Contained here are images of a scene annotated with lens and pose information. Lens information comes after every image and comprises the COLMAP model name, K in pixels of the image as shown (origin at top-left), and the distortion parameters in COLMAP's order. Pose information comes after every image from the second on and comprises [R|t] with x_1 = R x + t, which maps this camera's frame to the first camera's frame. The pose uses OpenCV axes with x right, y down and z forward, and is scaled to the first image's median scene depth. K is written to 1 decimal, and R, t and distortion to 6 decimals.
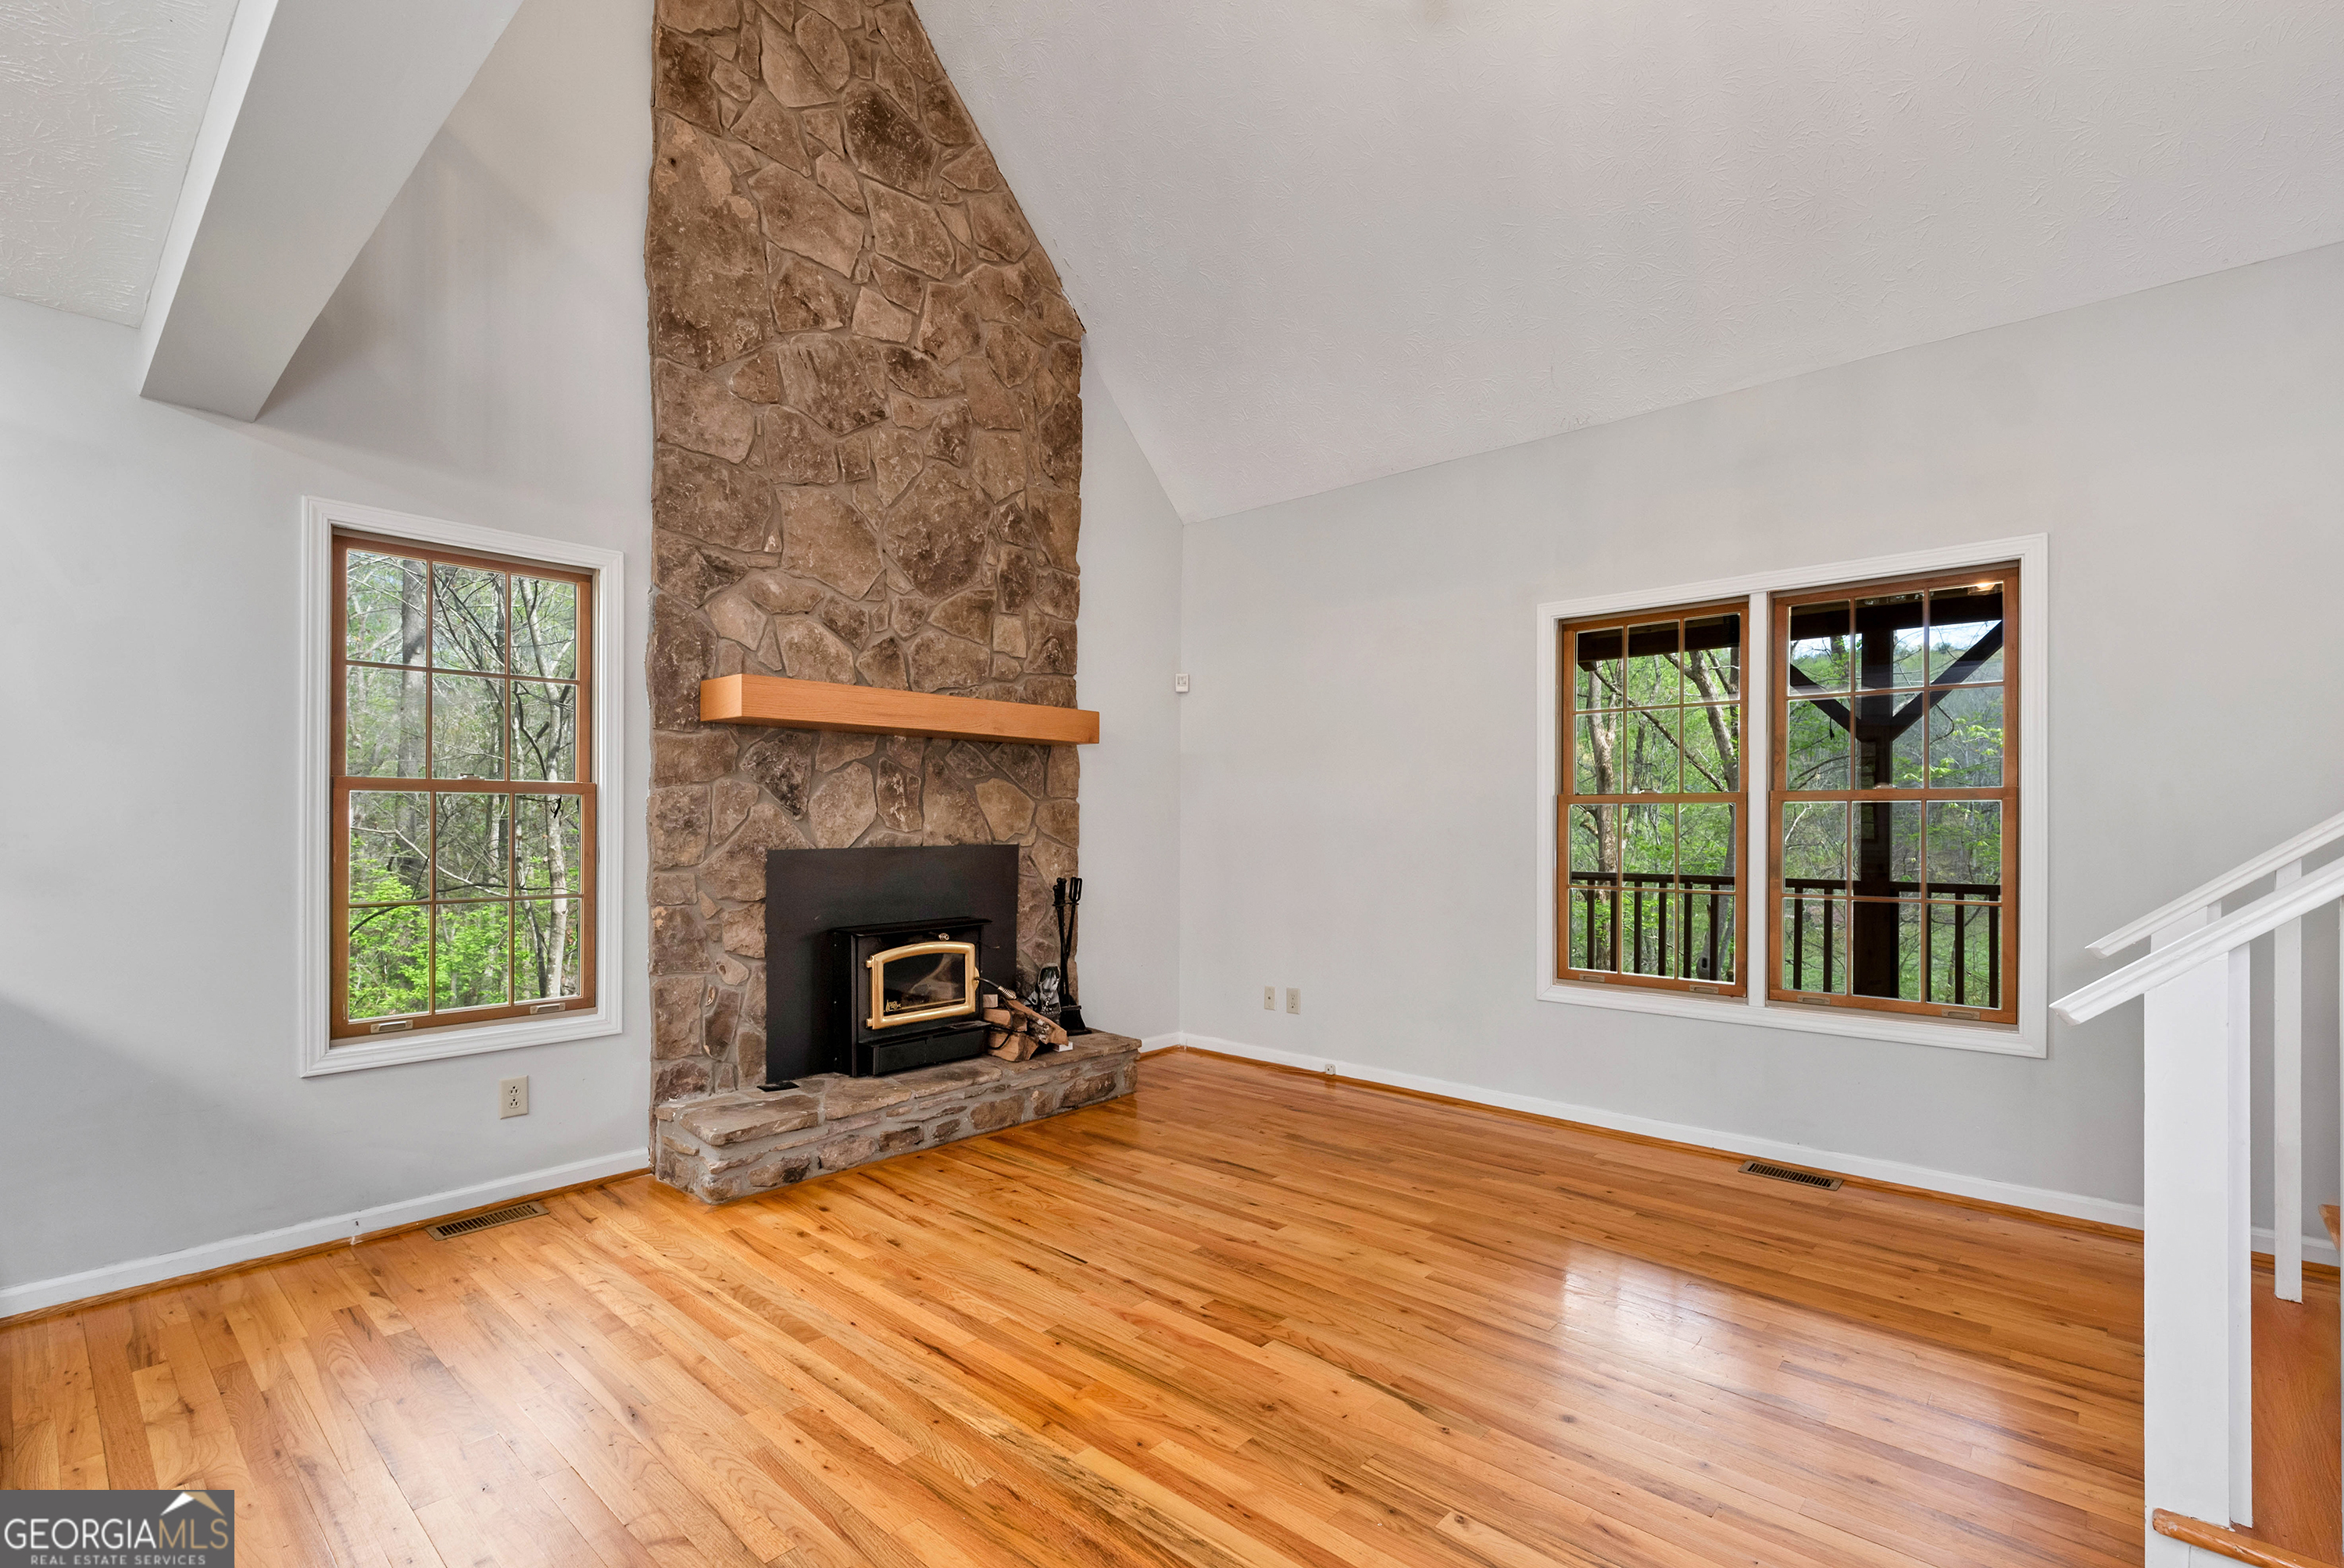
lens RADIAL K [[1053.8, 0, 1175.6], [0, 1053.8, 823.5], [0, 0, 1]] dist [-0.001595, -0.000445]
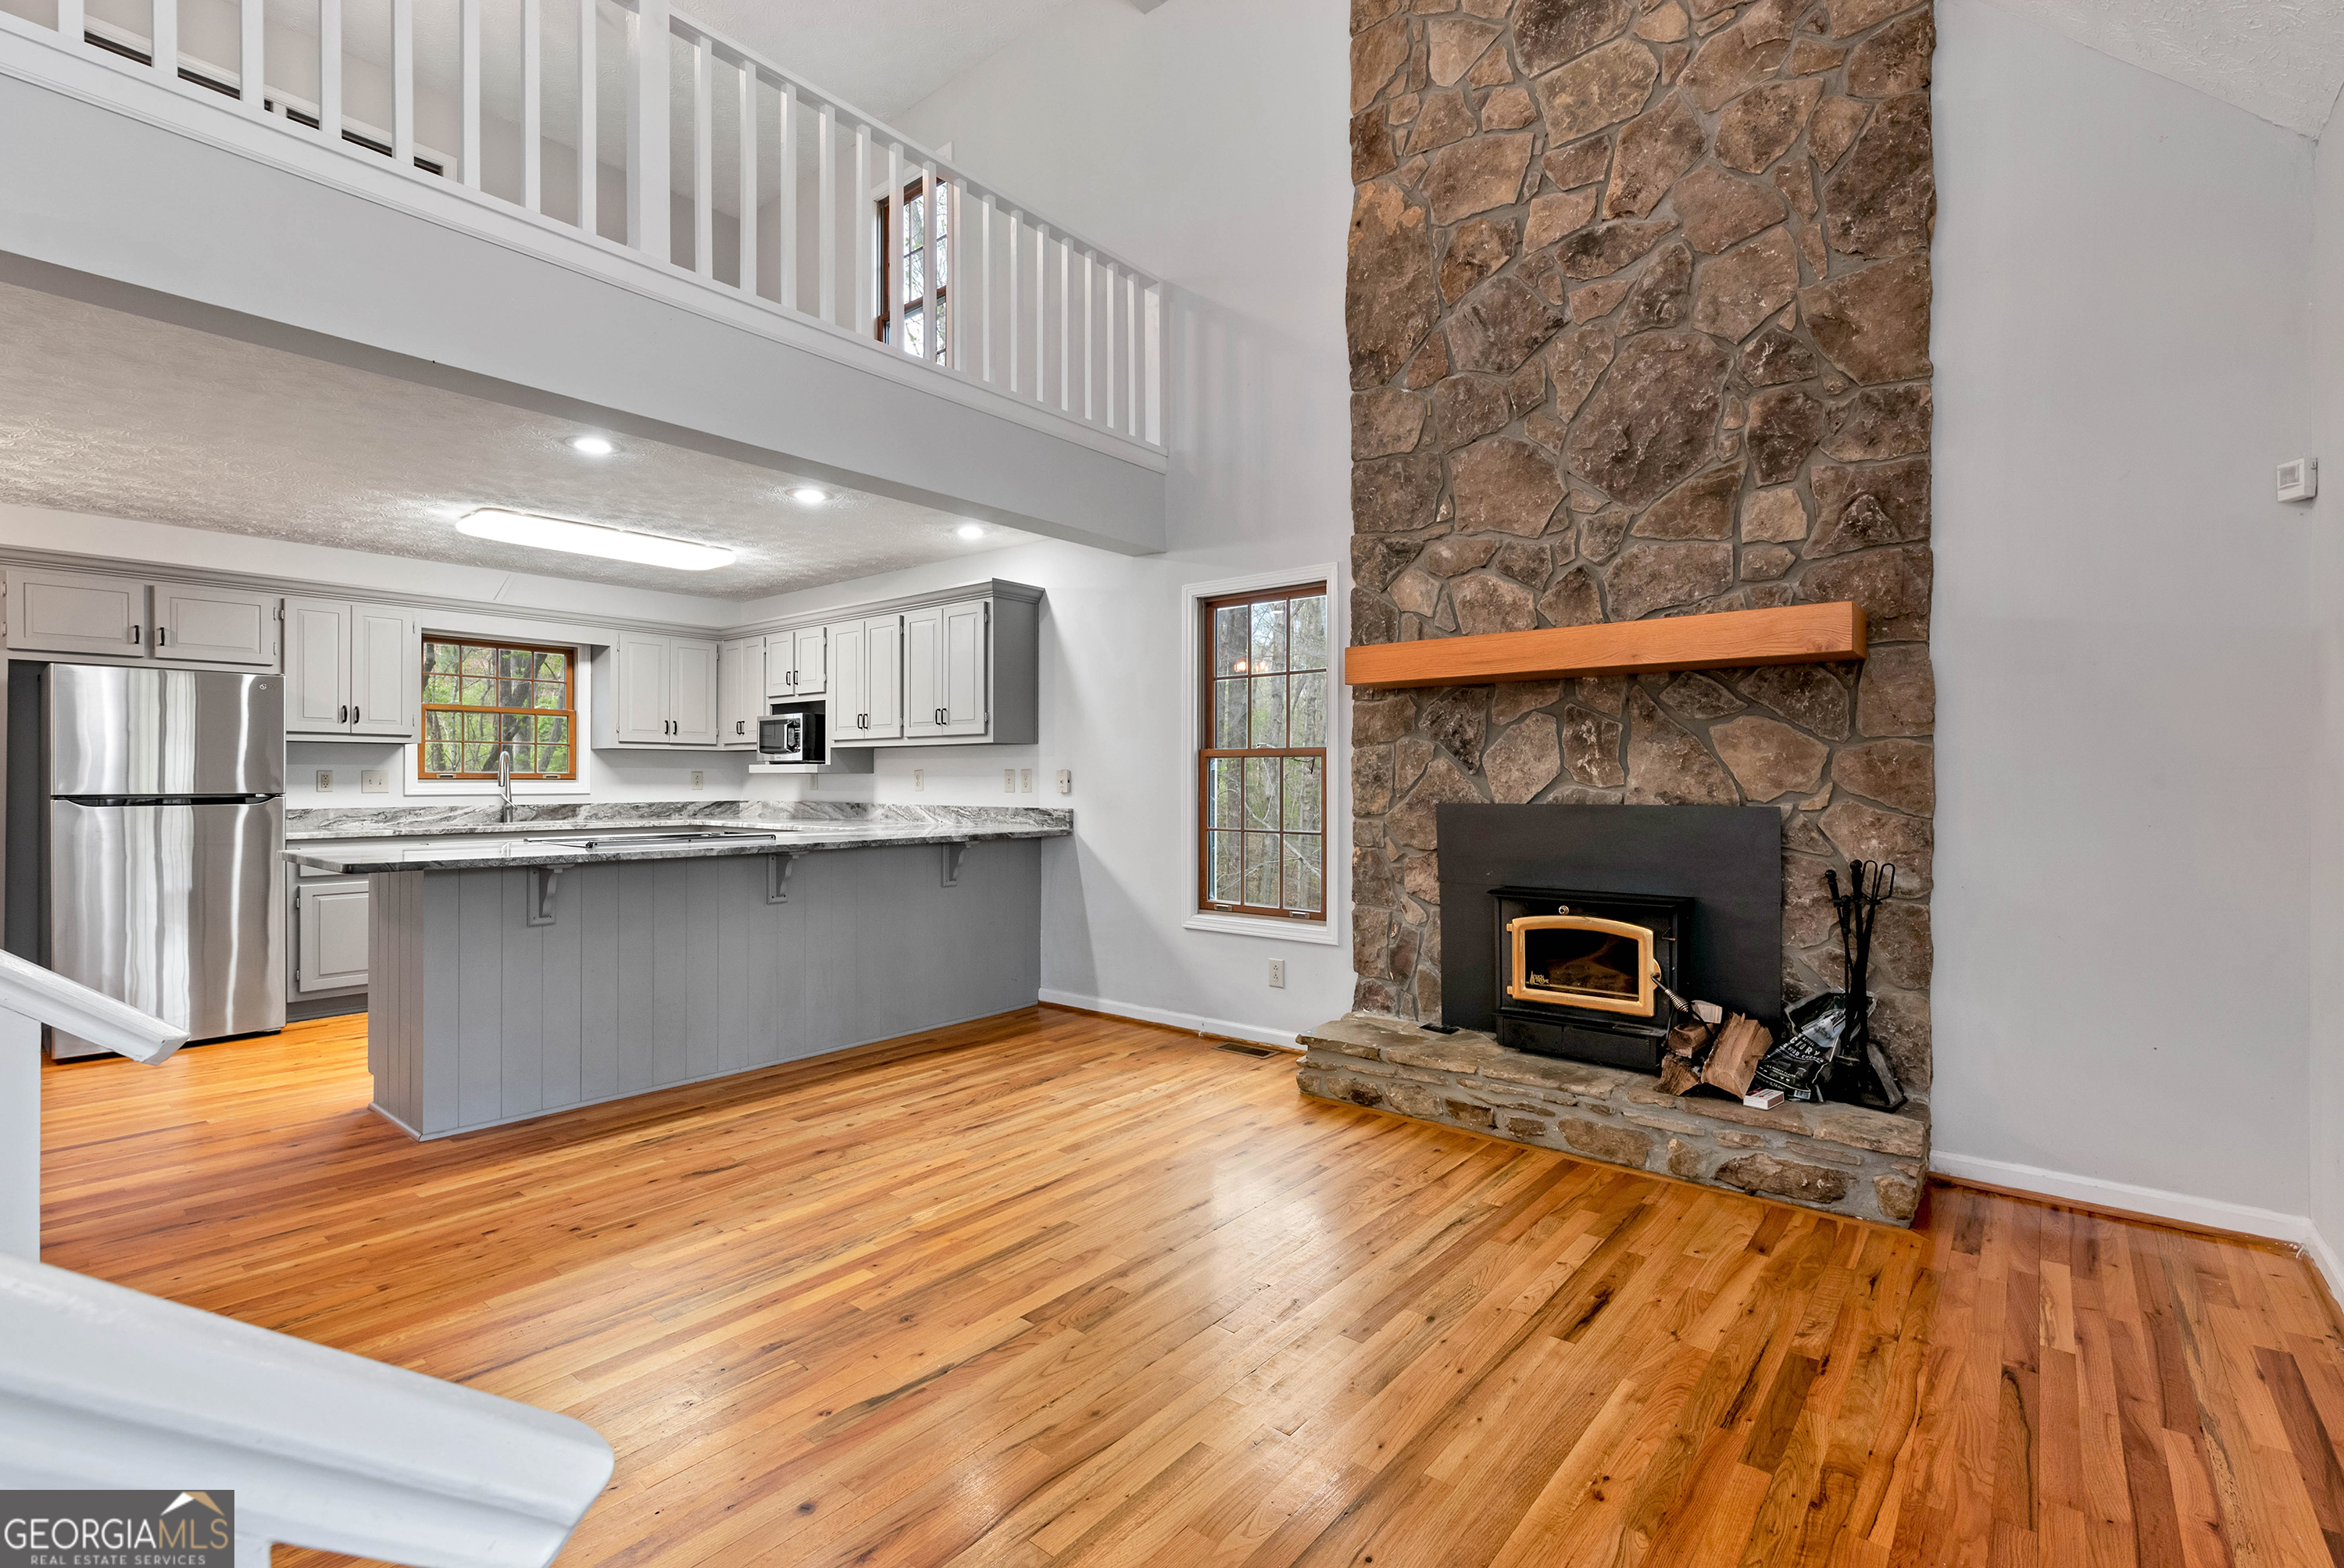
lens RADIAL K [[1053.6, 0, 1176.2], [0, 1053.6, 782.5], [0, 0, 1]] dist [-0.001810, -0.000642]
pose [[0.045804, 0.000905, -0.998950, 0.627204], [-0.000858, 0.999999, 0.000866, 0.003570], [0.998950, 0.000817, 0.045805, 0.655944]]
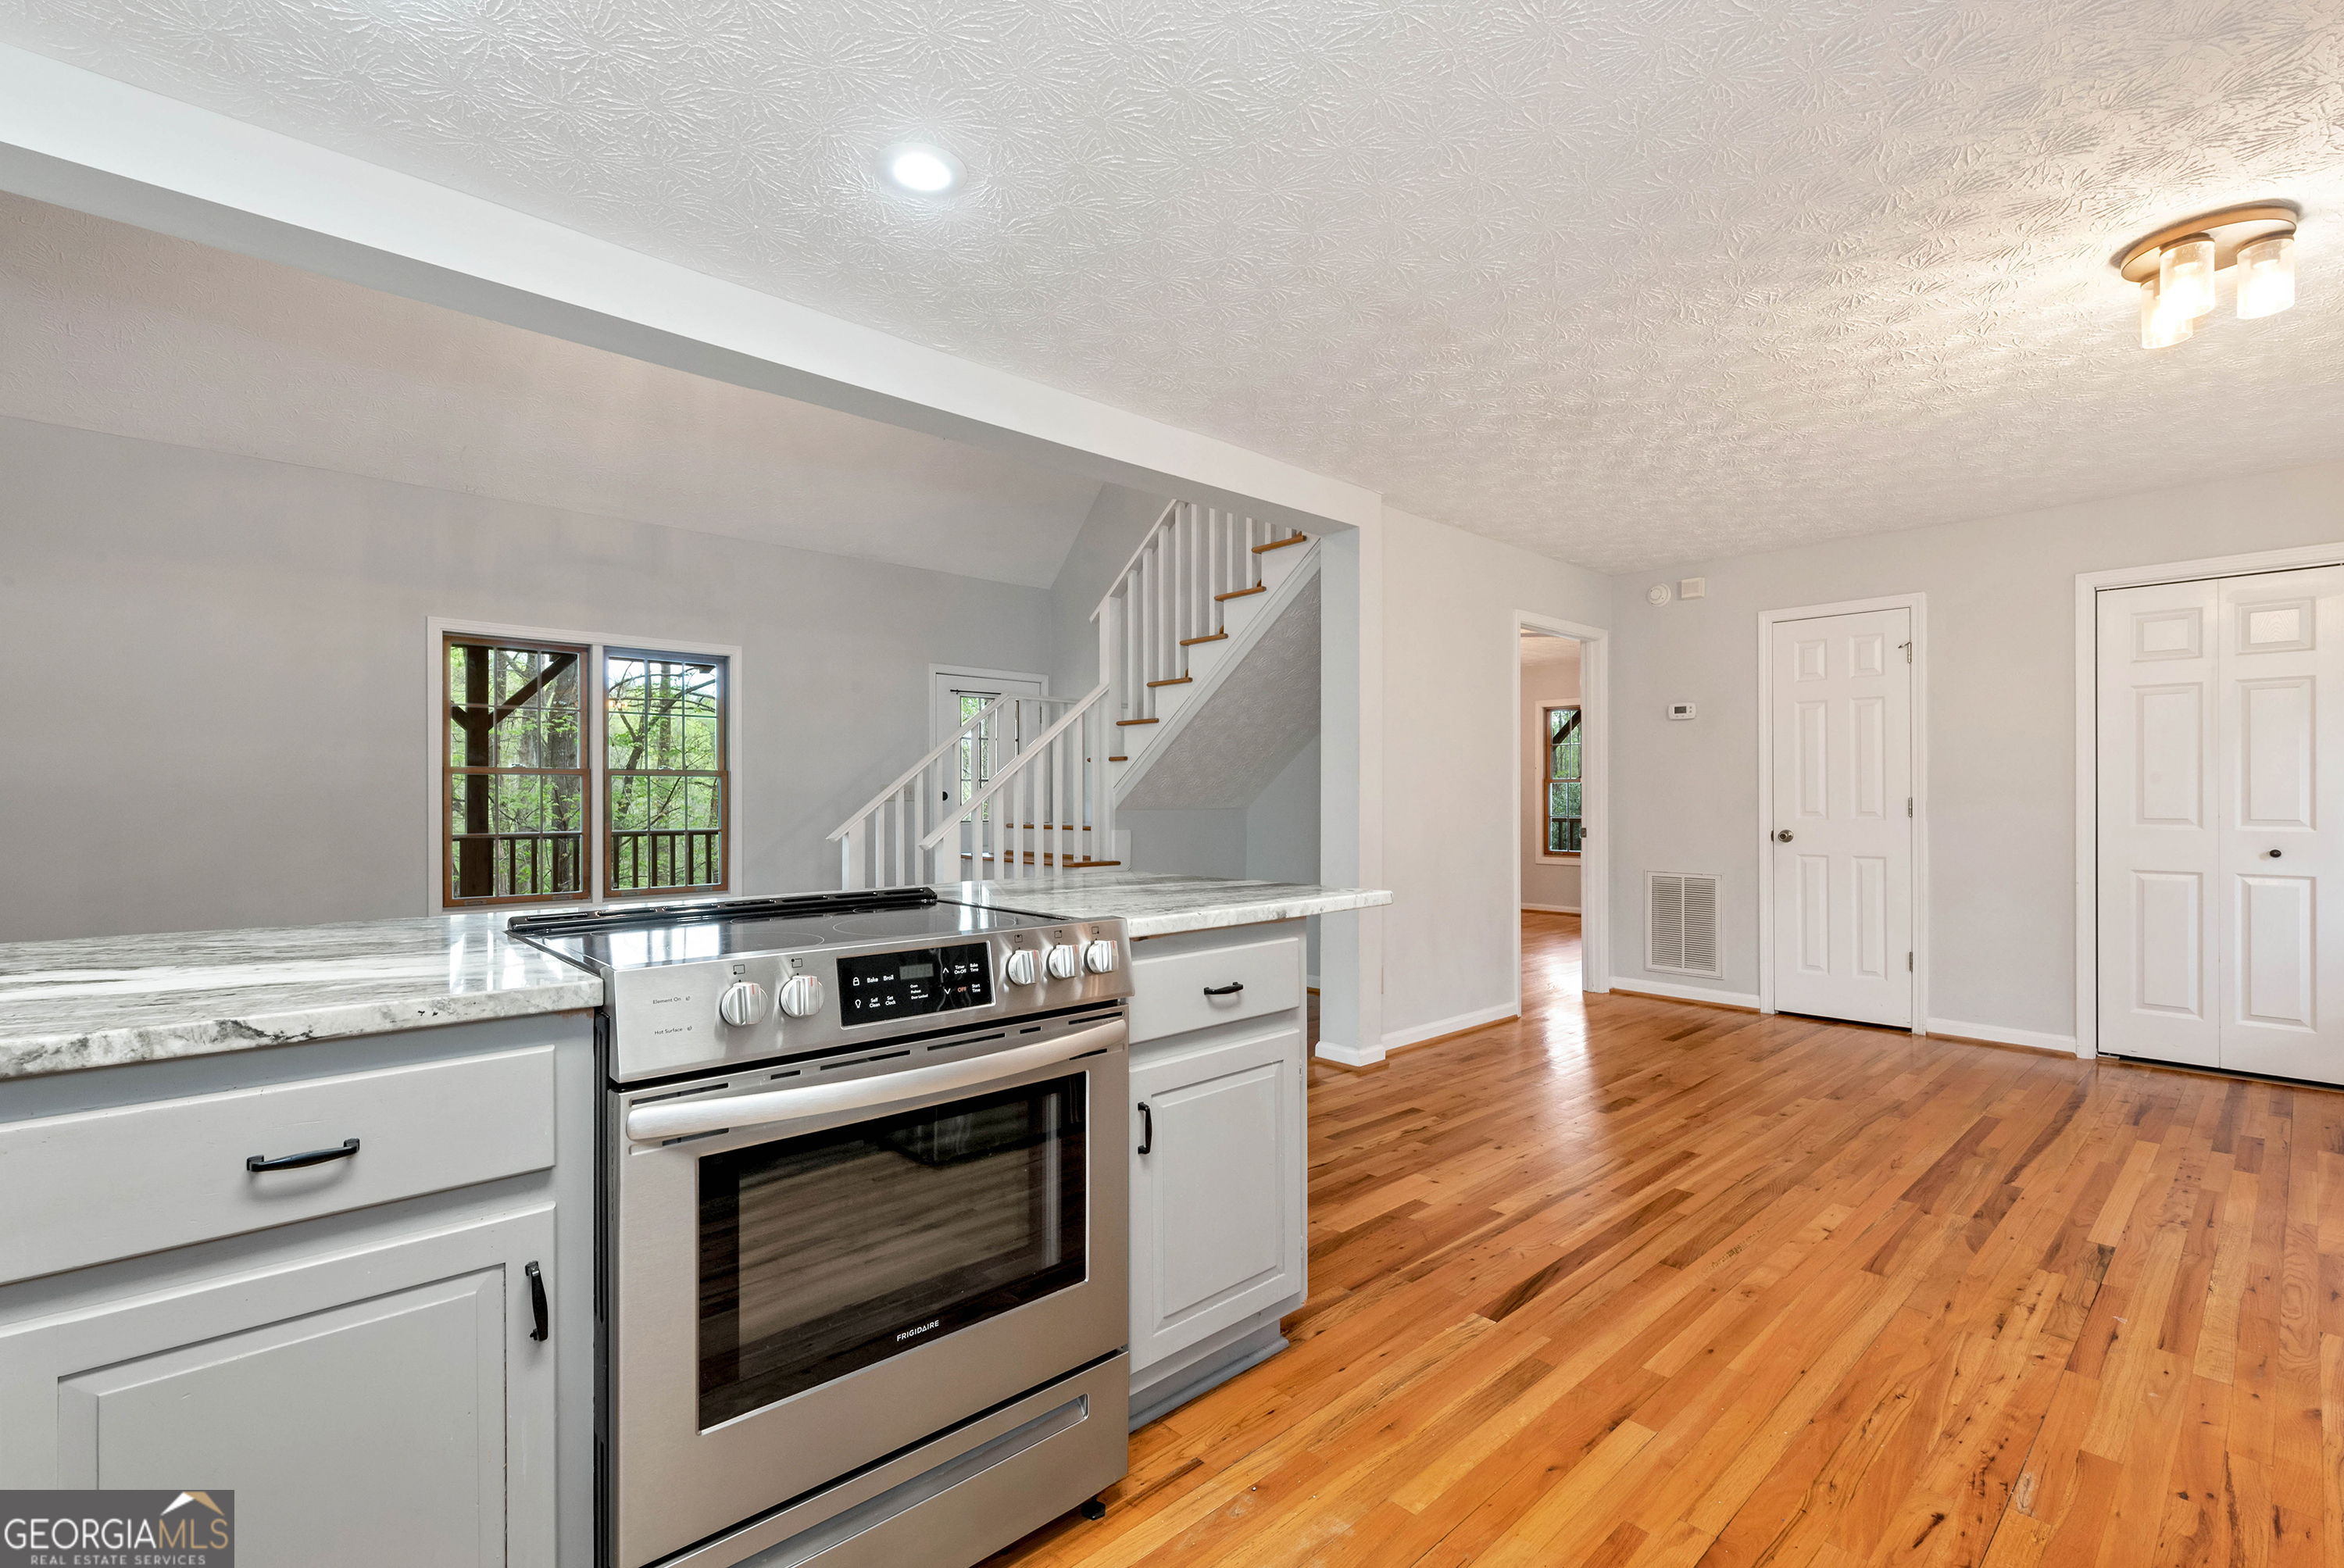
lens RADIAL K [[1053.6, 0, 1176.2], [0, 1053.6, 782.5], [0, 0, 1]] dist [-0.001810, -0.000642]
pose [[0.089616, 0.012853, 0.995893, -0.901822], [0.002961, 0.999909, -0.013171, 0.013037], [-0.995972, 0.004129, 0.089570, -0.020169]]
